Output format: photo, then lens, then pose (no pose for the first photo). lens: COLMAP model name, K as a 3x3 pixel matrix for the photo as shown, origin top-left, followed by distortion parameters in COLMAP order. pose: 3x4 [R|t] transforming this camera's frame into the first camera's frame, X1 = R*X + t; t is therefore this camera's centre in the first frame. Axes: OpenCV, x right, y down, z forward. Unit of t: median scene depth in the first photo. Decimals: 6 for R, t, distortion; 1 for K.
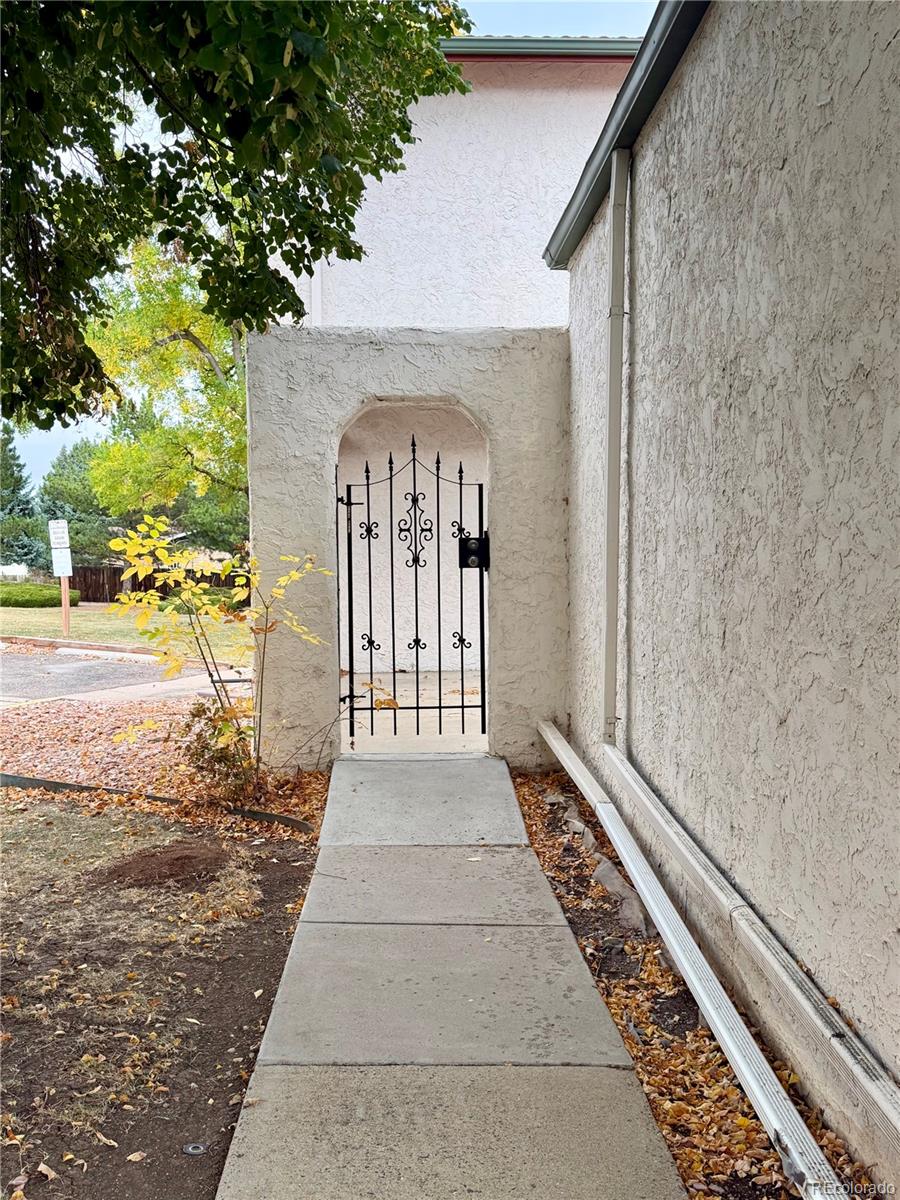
lens RADIAL K [[1191.5, 0, 450.0], [0, 1191.5, 600.0], [0, 0, 1]] dist [0.127728, 0.002804]
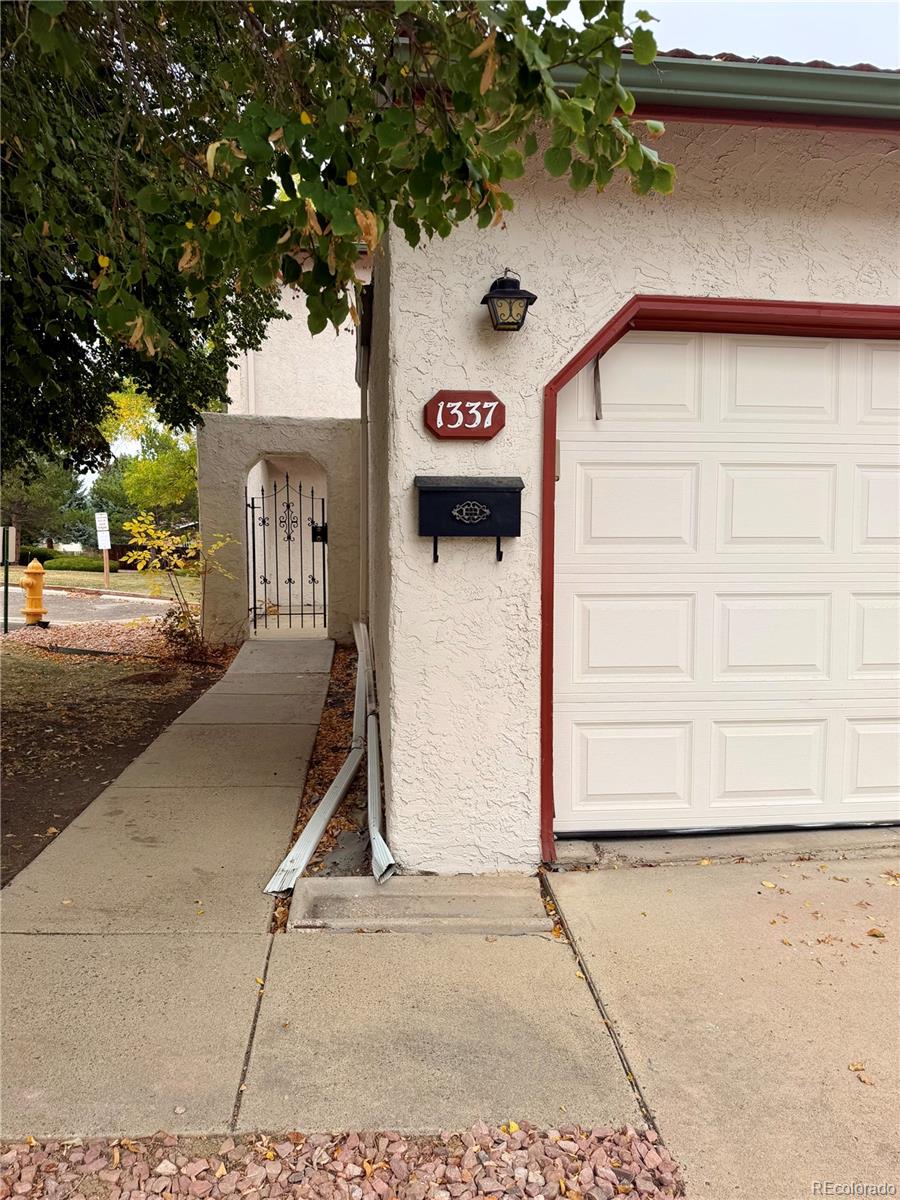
lens RADIAL K [[828.5, 0, 450.0], [0, 828.5, 600.0], [0, 0, 1]] dist [0.174135, -0.331714]
pose [[0.997252, 0.004134, 0.073967, 0.133183], [-0.006616, 0.999422, 0.033337, 0.020966], [-0.073786, -0.033735, 0.996703, -0.370555]]
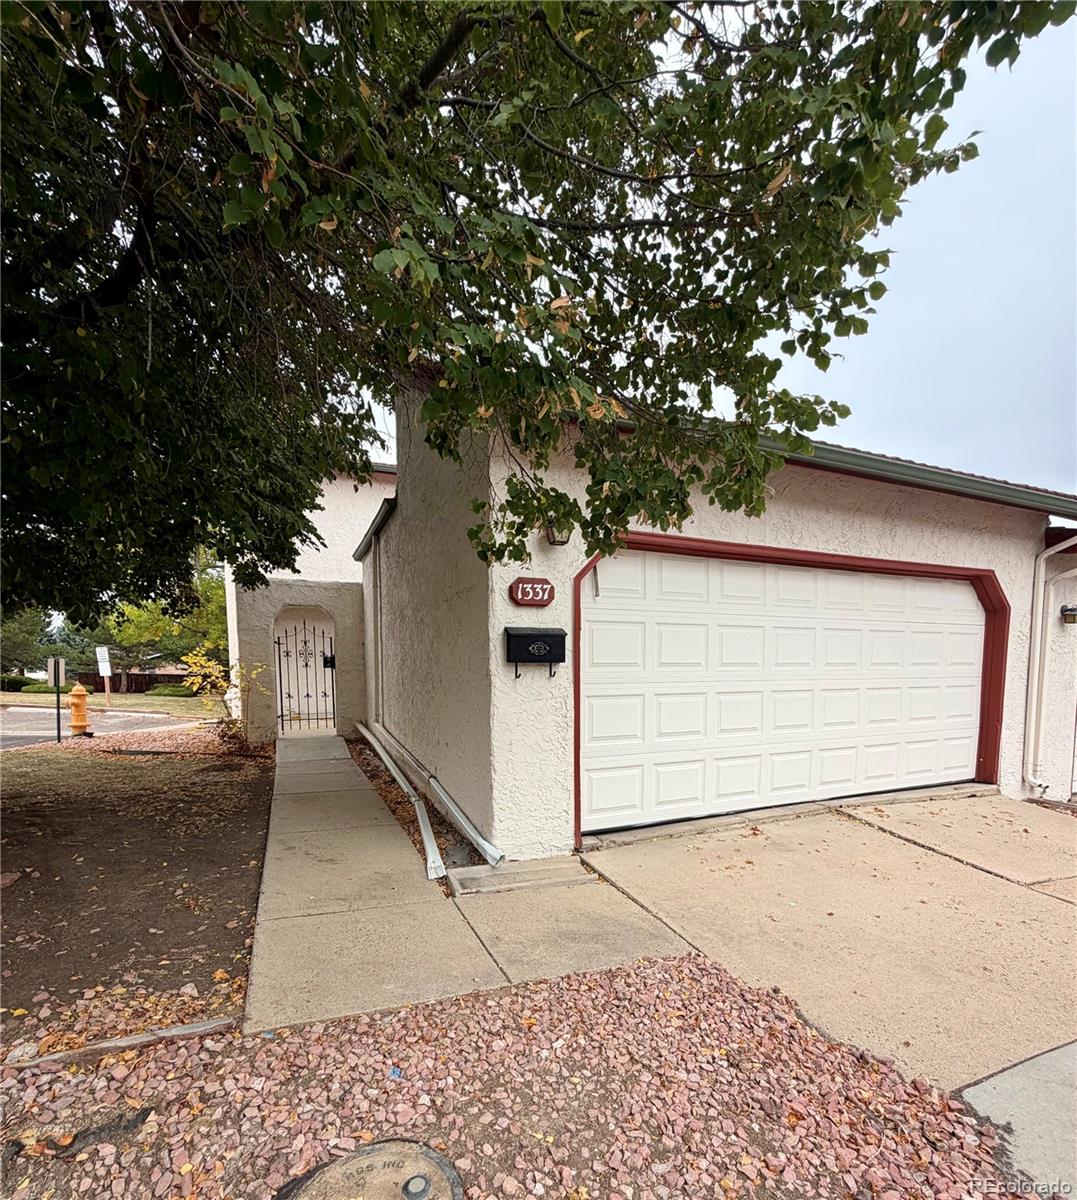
lens RADIAL K [[571.3, 0, 539.6], [0, 571.3, 715.7], [0, 0, 1]] dist [0.001138, 0.000380]
pose [[0.930697, -0.028912, 0.364648, -0.012387], [0.011725, 0.998717, 0.049261, 0.024265], [-0.365604, -0.041571, 0.929842, -0.414881]]
